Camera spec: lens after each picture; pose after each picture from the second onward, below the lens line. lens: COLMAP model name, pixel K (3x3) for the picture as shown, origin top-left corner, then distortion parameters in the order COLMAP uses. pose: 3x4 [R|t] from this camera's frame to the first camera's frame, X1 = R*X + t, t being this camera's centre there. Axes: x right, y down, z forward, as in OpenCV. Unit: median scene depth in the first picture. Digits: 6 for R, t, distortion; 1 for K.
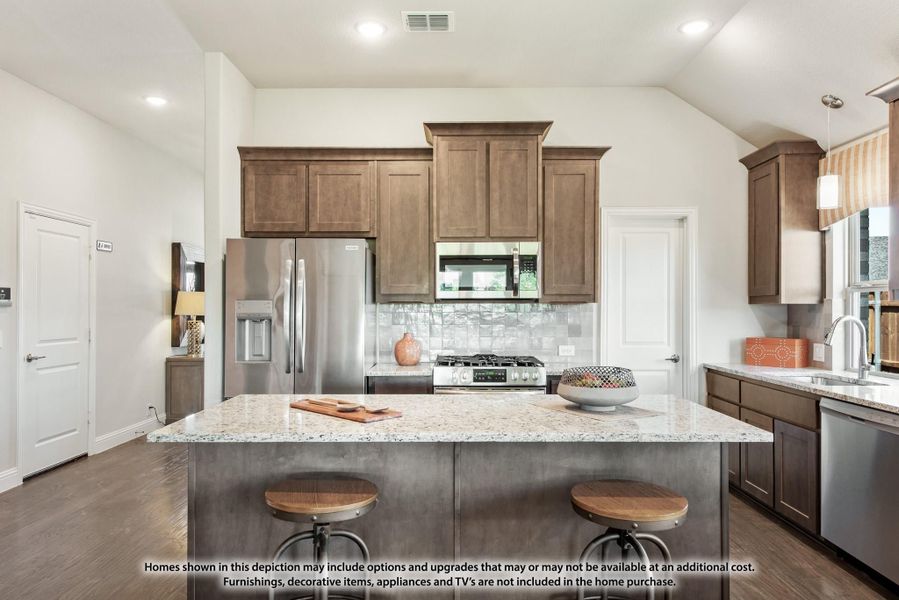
lens RADIAL K [[599.1, 0, 448.7], [0, 599.1, 304.5], [0, 0, 1]] dist [0.020421, -0.007001]
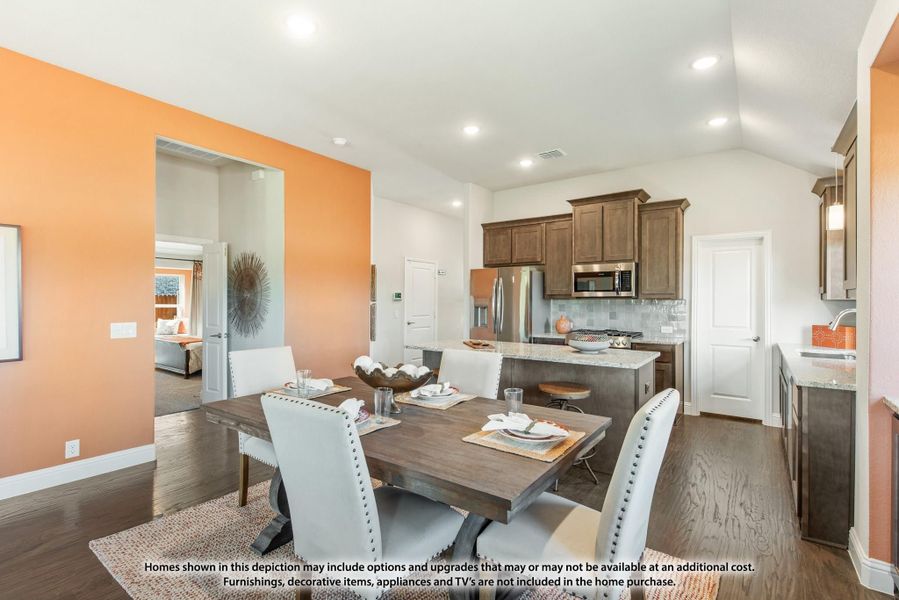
lens RADIAL K [[404.8, 0, 450.5], [0, 404.8, 297.9], [0, 0, 1]] dist [0.003575, 0.000407]
pose [[0.817872, -0.003035, -0.575392, 0.365678], [0.000977, 0.999992, -0.003886, -0.002287], [0.575400, 0.002616, 0.817868, -0.200284]]
